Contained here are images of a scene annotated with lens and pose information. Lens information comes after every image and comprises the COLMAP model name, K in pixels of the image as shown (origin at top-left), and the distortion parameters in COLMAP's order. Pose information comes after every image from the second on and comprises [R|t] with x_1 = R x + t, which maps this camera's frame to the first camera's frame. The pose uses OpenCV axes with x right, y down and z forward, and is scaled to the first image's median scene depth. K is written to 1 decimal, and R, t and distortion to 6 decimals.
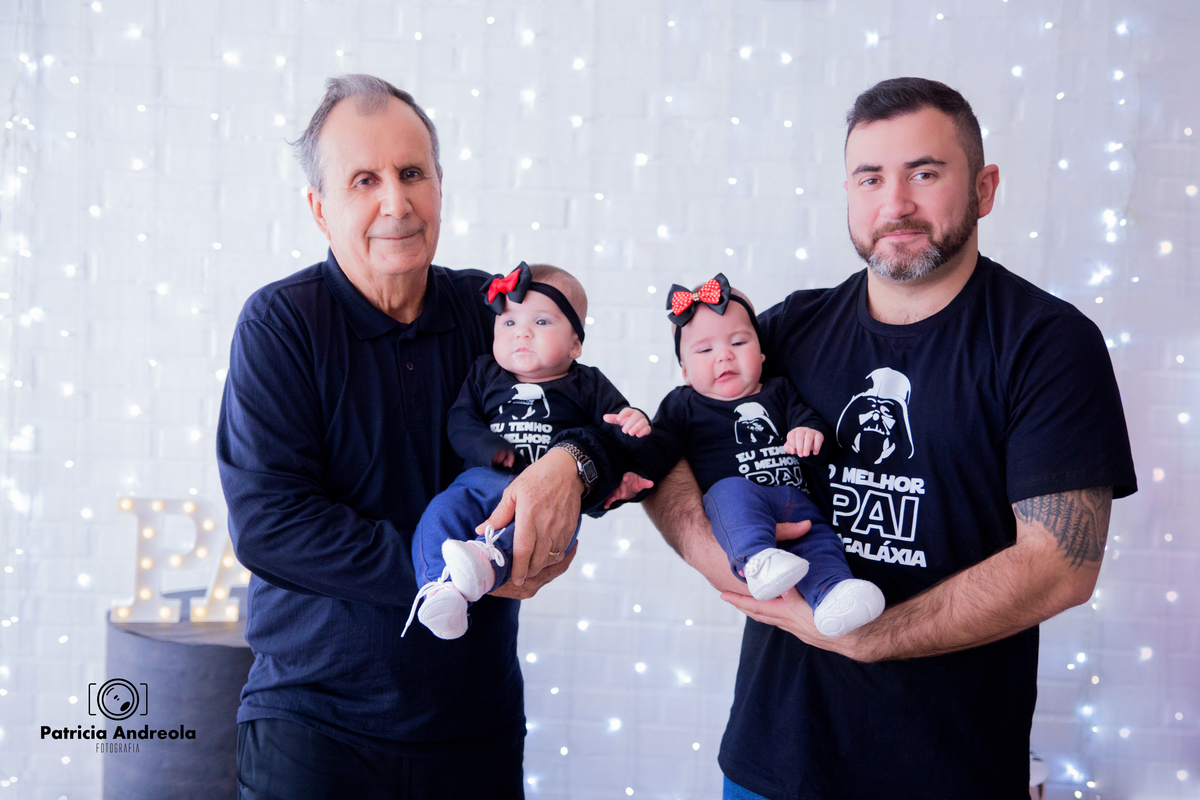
lens RADIAL K [[1682.2, 0, 570.5], [0, 1682.2, 395.4], [0, 0, 1]] dist [0.088426, 0.000000]
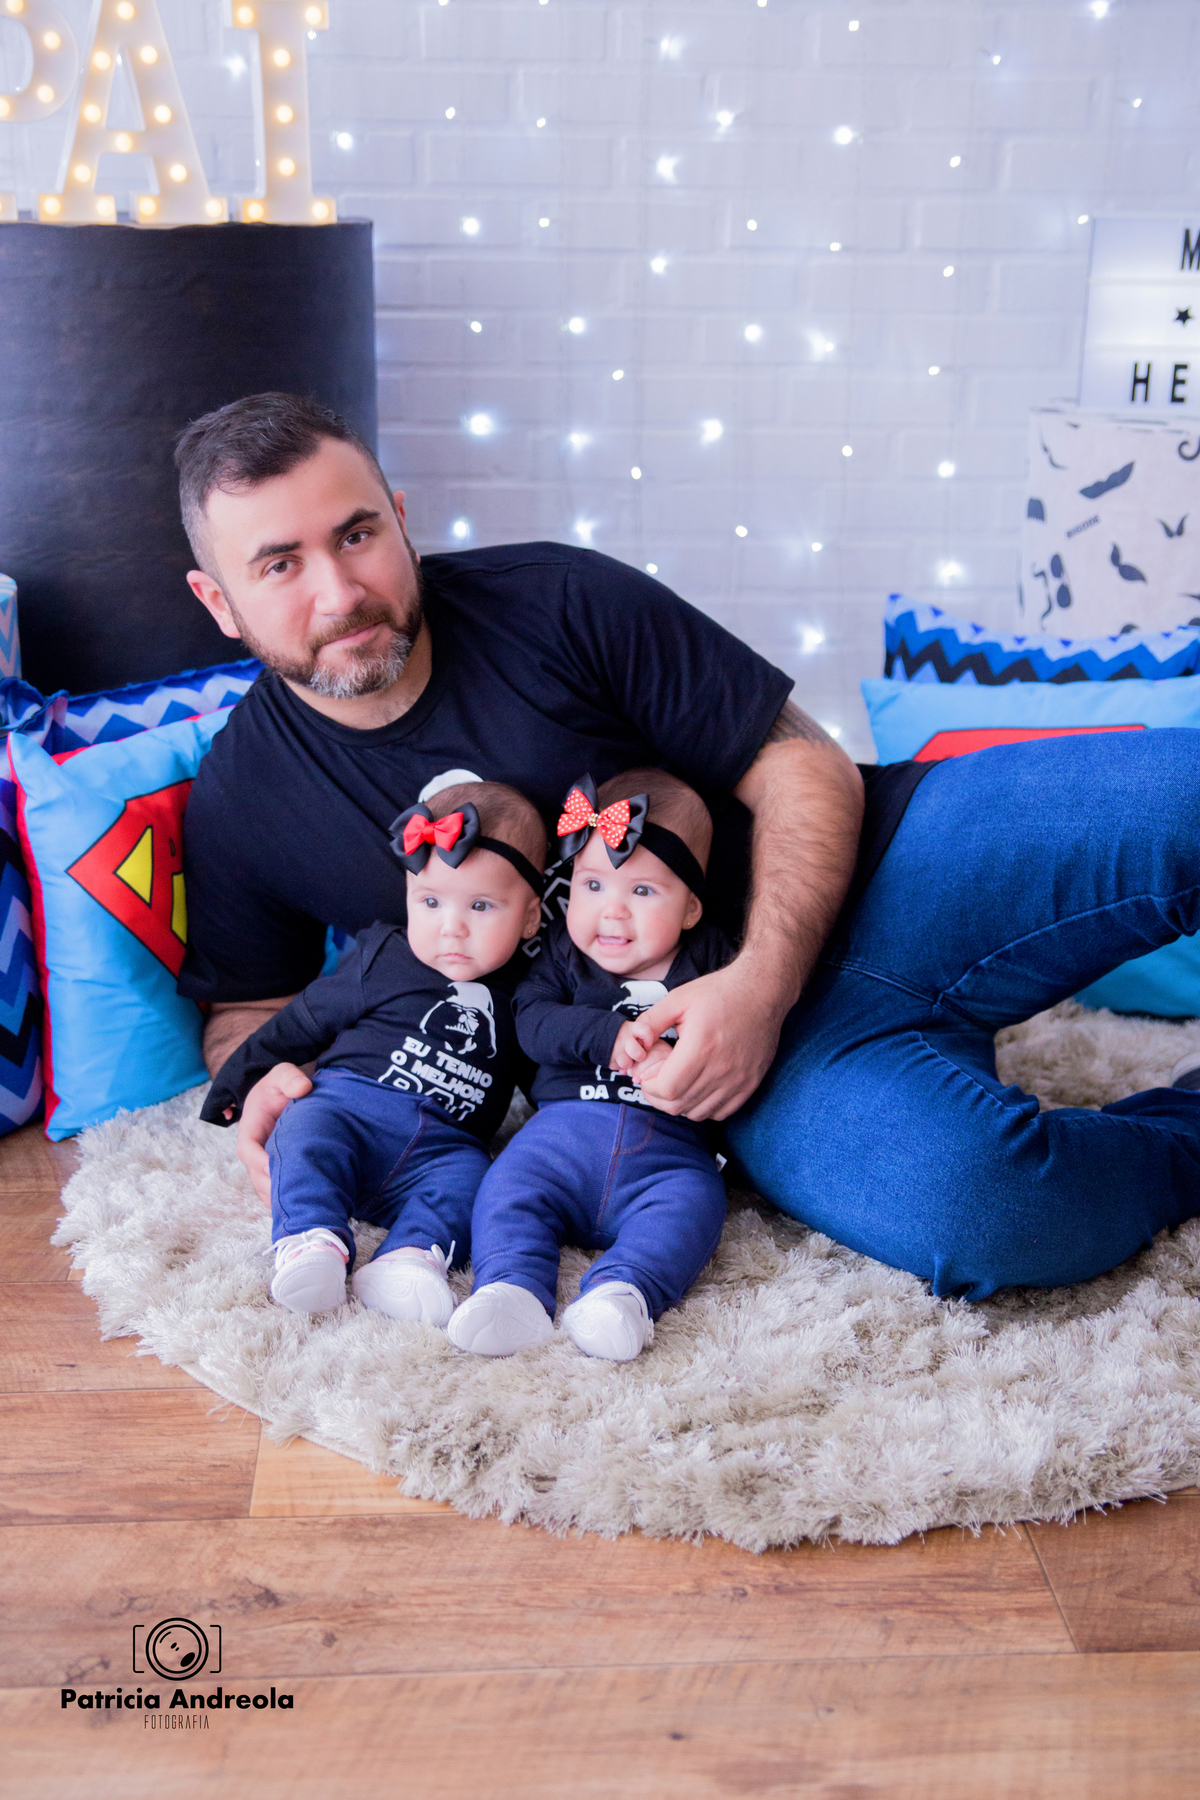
lens RADIAL K [[2385.3, 0, 598.0], [0, 2385.3, 897.8], [0, 0, 1]] dist [0.105231, 0.000000]
pose [[0.992046, -0.067243, 0.106408, -0.124663], [0.039433, 0.968822, 0.244600, 0.147294], [-0.119538, -0.238459, 0.963768, 0.110096]]
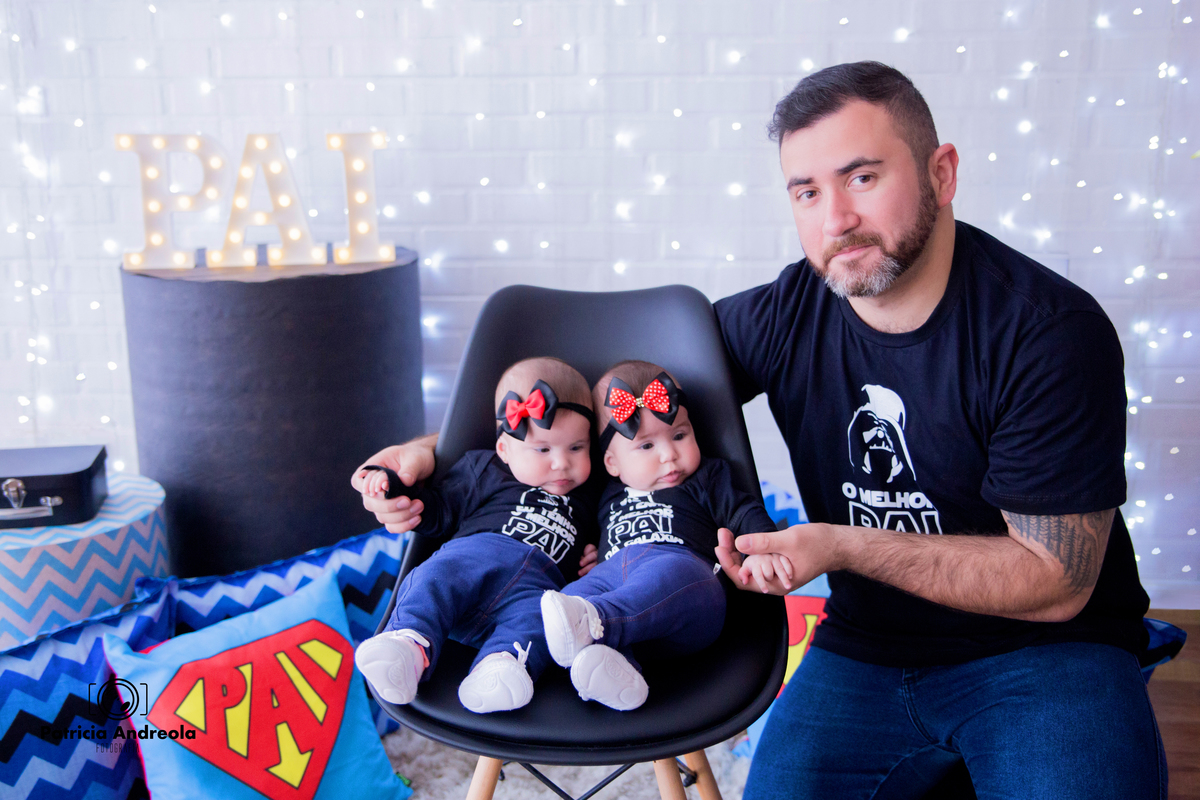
lens RADIAL K [[1390.0, 0, 561.7], [0, 1390.0, 405.0], [0, 0, 1]] dist [0.018665, 0.000000]
pose [[0.998474, -0.045617, -0.031139, -0.004771], [0.050094, 0.985406, 0.162681, 0.083944], [0.023263, -0.163992, 0.986187, 0.201049]]
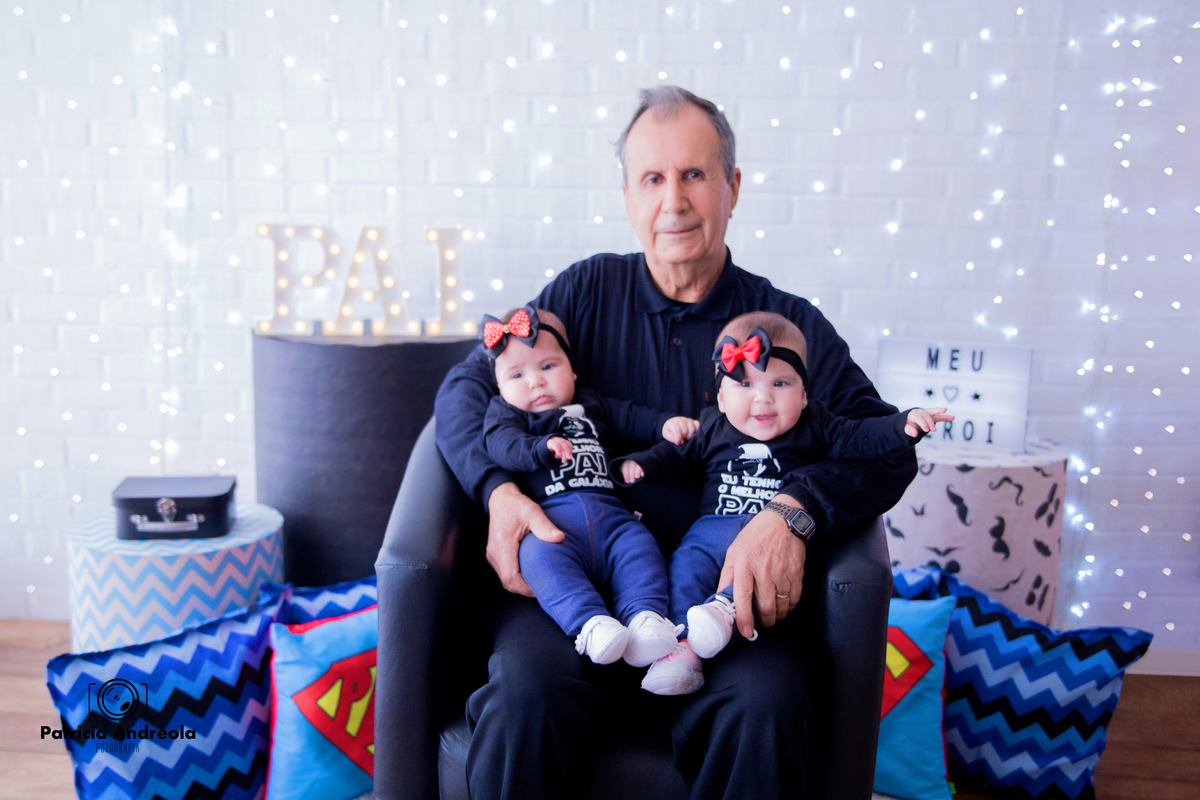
lens RADIAL K [[1244.6, 0, 568.5], [0, 1244.6, 397.2], [0, 0, 1]] dist [-0.027284, 0.000000]
pose [[0.999378, -0.016372, -0.031238, -0.028894], [0.019124, 0.995765, 0.089924, 0.093414], [0.029633, -0.090465, 0.995459, 0.144398]]
